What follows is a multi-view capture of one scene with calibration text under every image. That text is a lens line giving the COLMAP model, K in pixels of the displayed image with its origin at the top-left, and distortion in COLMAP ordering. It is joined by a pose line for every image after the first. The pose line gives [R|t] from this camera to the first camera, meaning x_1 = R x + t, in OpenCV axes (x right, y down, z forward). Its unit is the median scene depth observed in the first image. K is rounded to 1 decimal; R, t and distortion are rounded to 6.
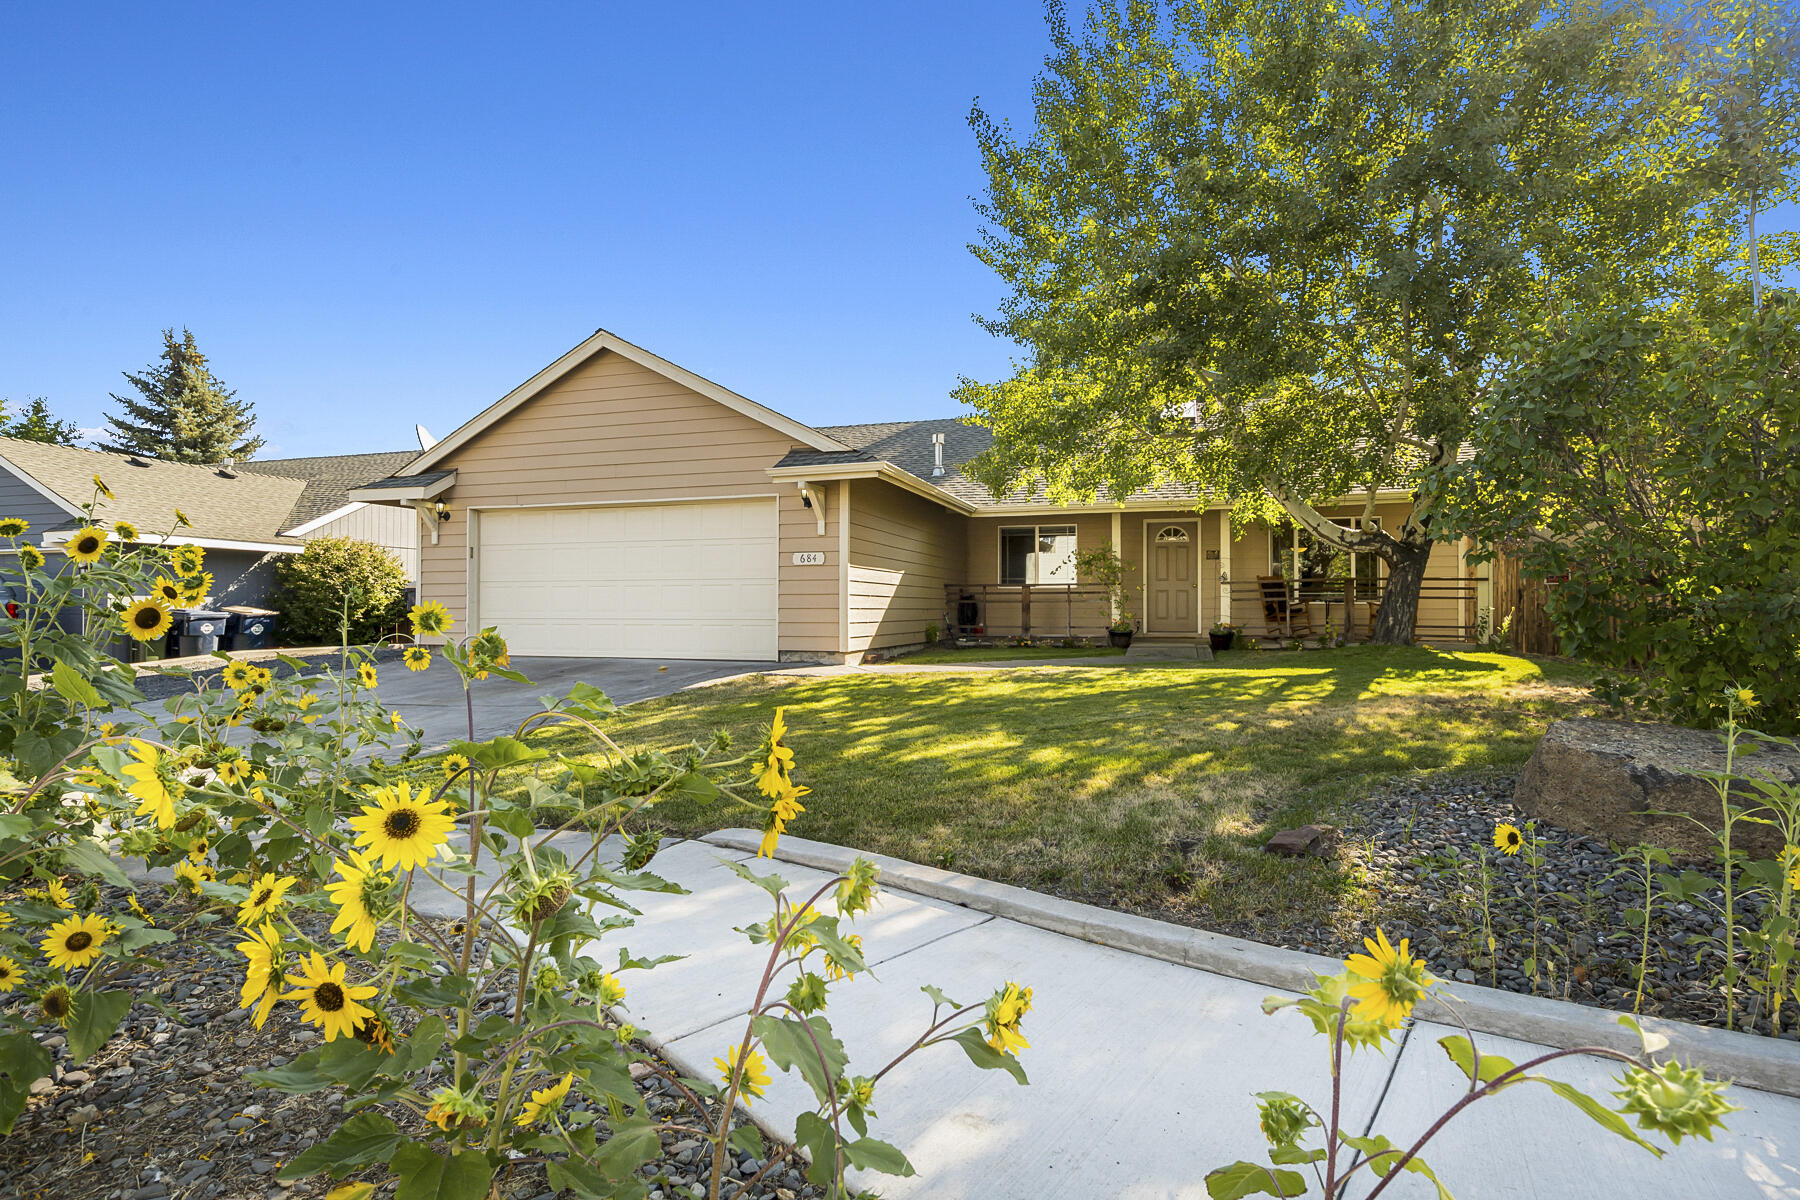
lens RADIAL K [[906.8, 0, 915.1], [0, 906.8, 603.6], [0, 0, 1]] dist [-0.020670, 0.006577]
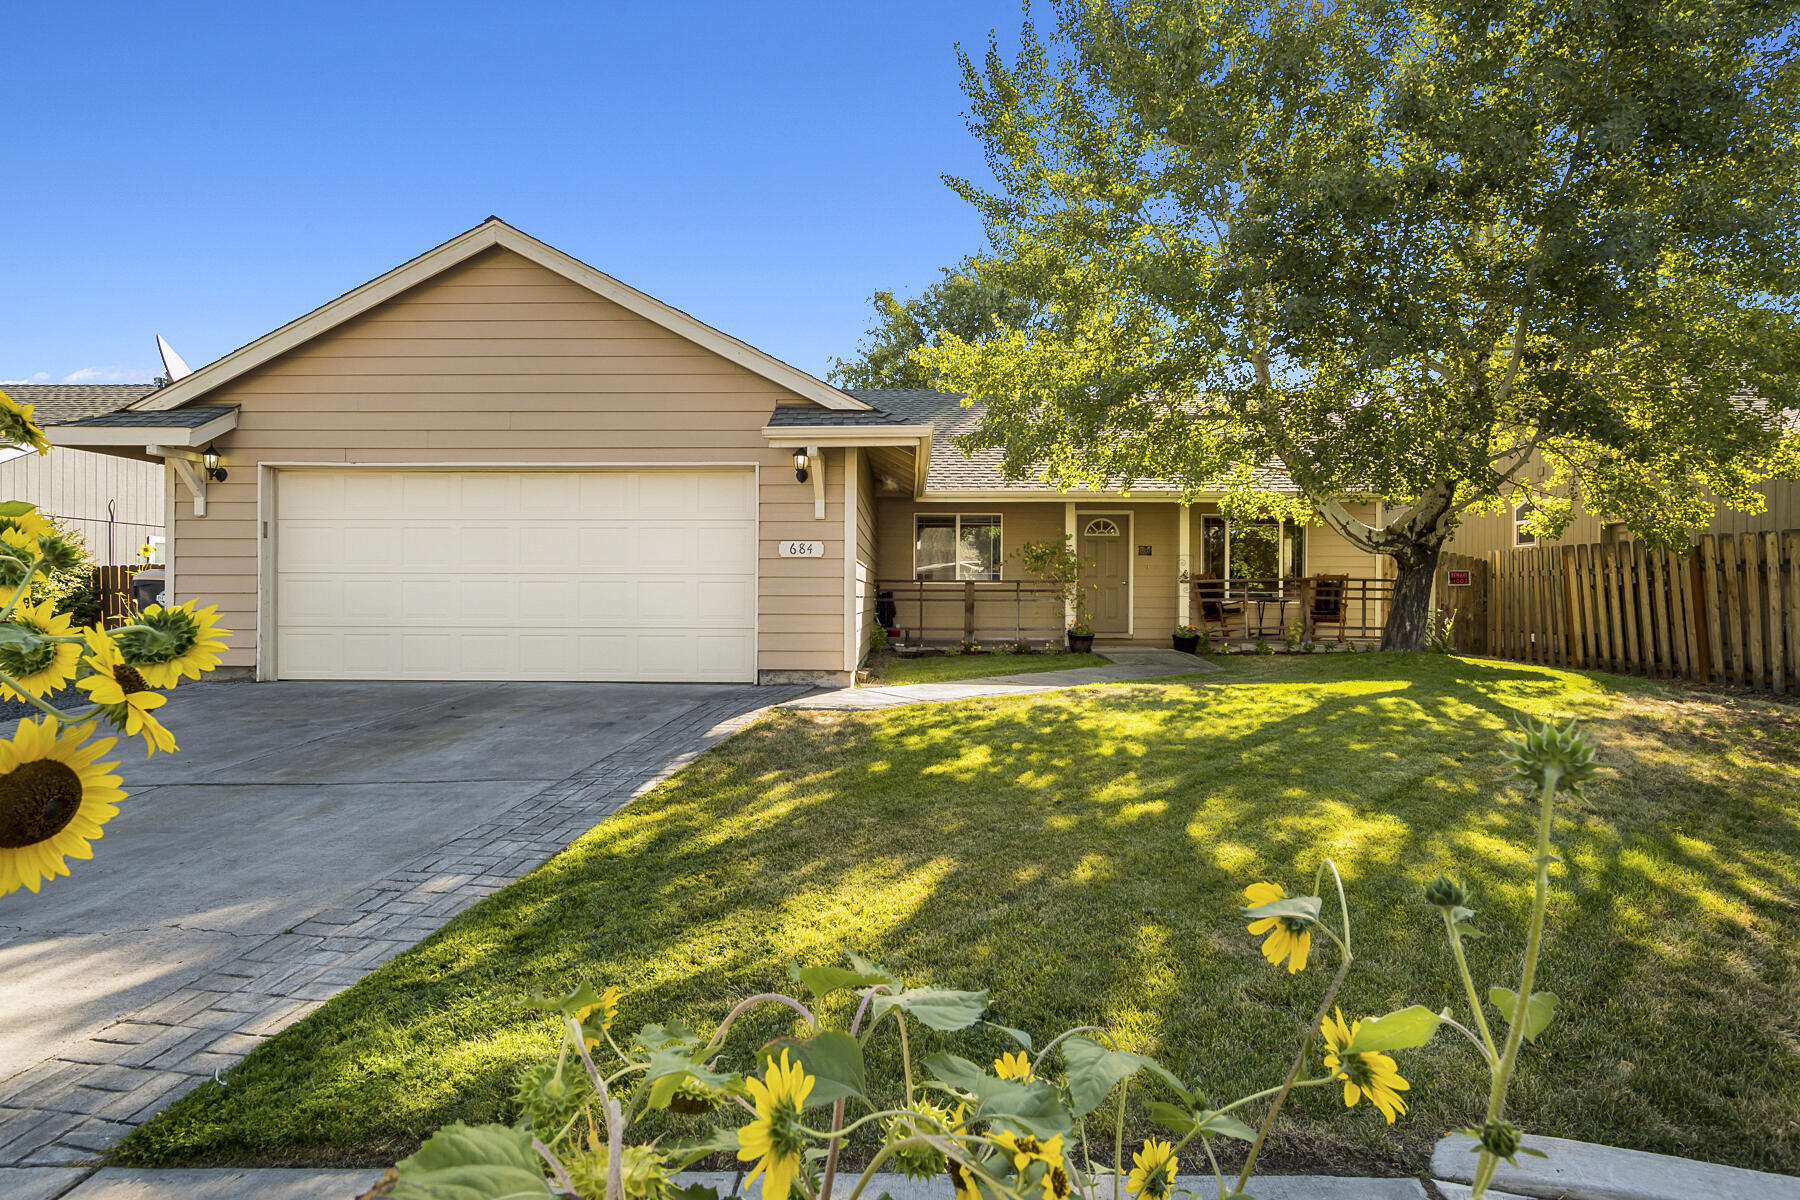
lens RADIAL K [[906.8, 0, 907.6], [0, 906.8, 600.4], [0, 0, 1]] dist [-0.020670, 0.006577]
pose [[0.958299, 0.002218, 0.285759, -0.223538], [-0.005133, 0.999942, 0.009452, -0.012720], [-0.285721, -0.010525, 0.958255, 0.217705]]
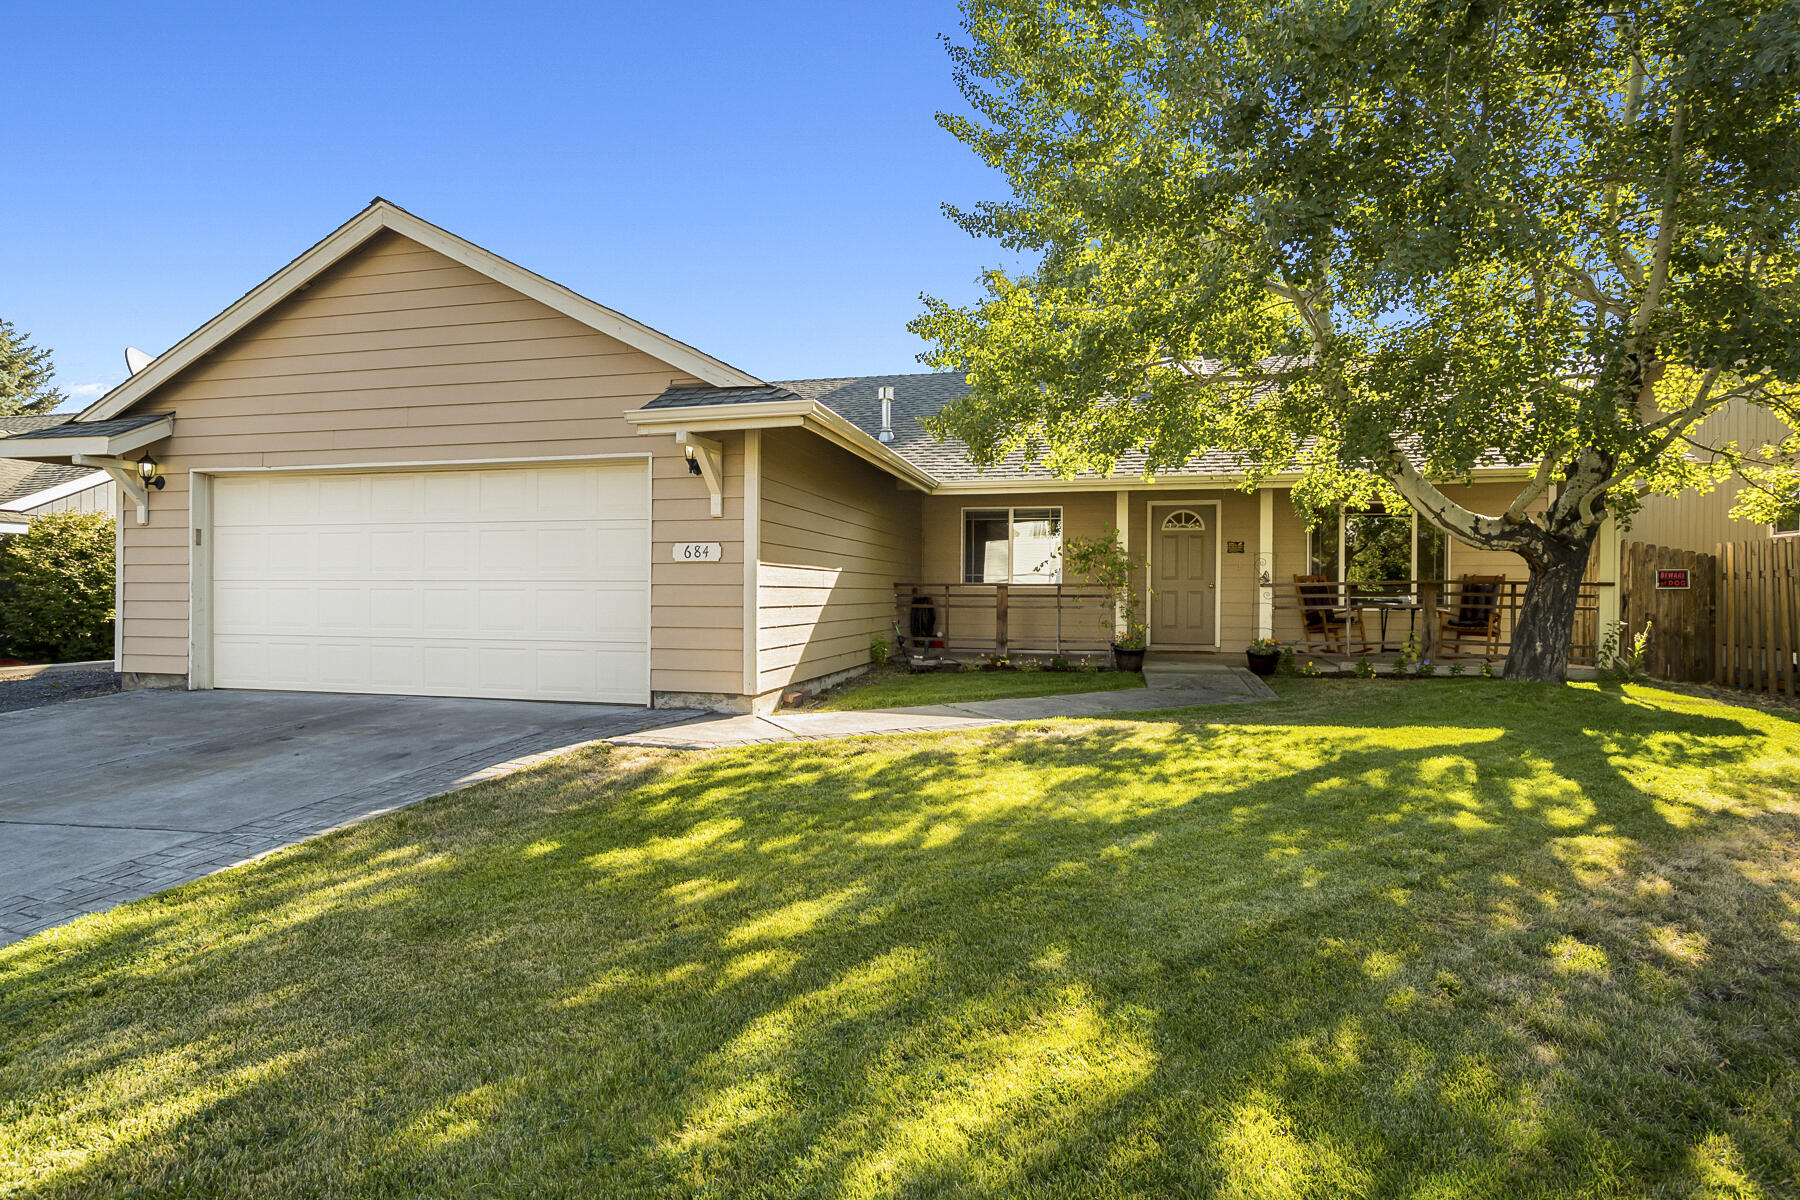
lens RADIAL K [[906.8, 0, 906.2], [0, 906.8, 596.1], [0, 0, 1]] dist [-0.020670, 0.006577]
pose [[0.997991, 0.005284, 0.063139, -0.006827], [-0.005929, 0.999932, 0.010047, -0.022683], [-0.063081, -0.010401, 0.997954, 0.301102]]
